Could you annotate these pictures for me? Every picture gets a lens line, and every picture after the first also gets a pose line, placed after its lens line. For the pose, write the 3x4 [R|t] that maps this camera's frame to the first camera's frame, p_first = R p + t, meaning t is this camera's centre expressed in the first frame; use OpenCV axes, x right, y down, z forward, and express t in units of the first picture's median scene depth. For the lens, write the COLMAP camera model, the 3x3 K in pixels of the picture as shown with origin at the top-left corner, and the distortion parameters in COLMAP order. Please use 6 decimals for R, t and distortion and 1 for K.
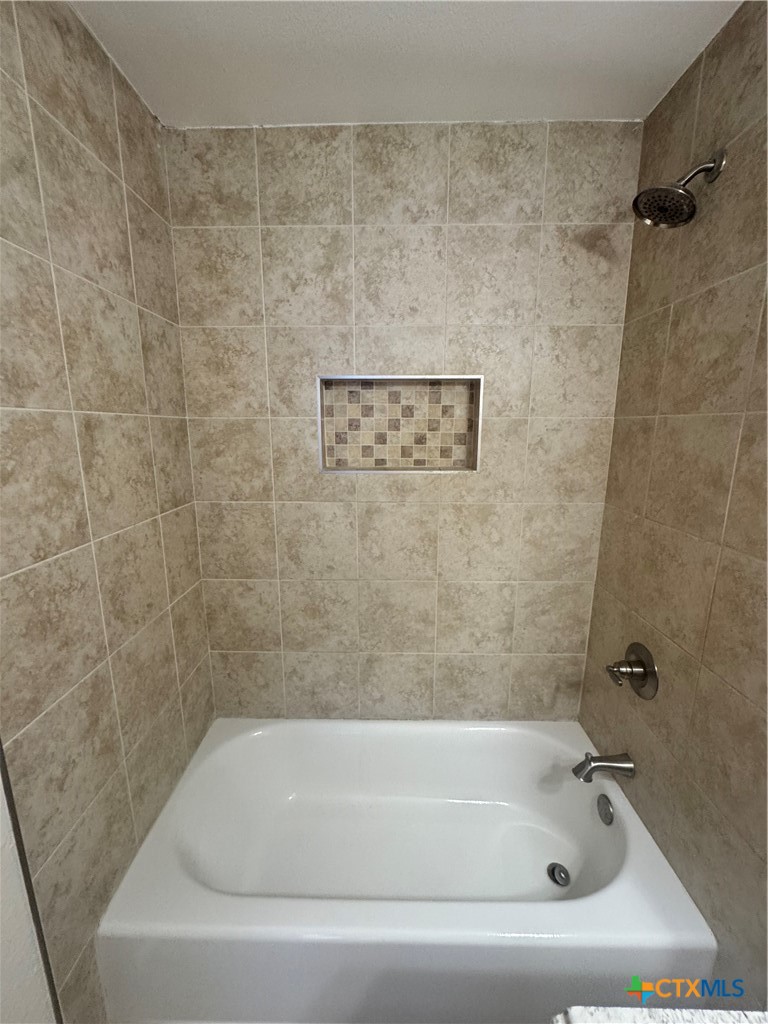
lens RADIAL K [[410.3, 0, 385.1], [0, 410.3, 511.0], [0, 0, 1]] dist [-0.003273, 0.000255]
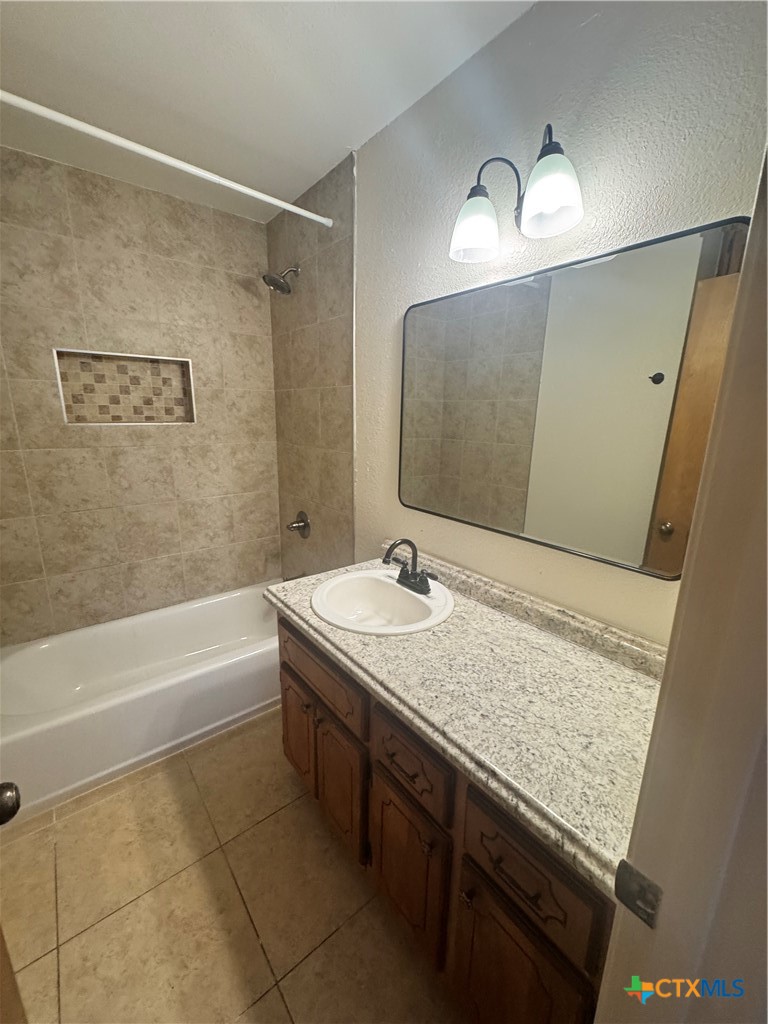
lens RADIAL K [[410.3, 0, 383.2], [0, 410.3, 509.7], [0, 0, 1]] dist [-0.003273, 0.000255]
pose [[0.771303, -0.137279, 0.621487, -0.229212], [0.115162, 0.990446, 0.075855, 0.189304], [-0.625963, 0.013065, 0.779744, -0.624803]]
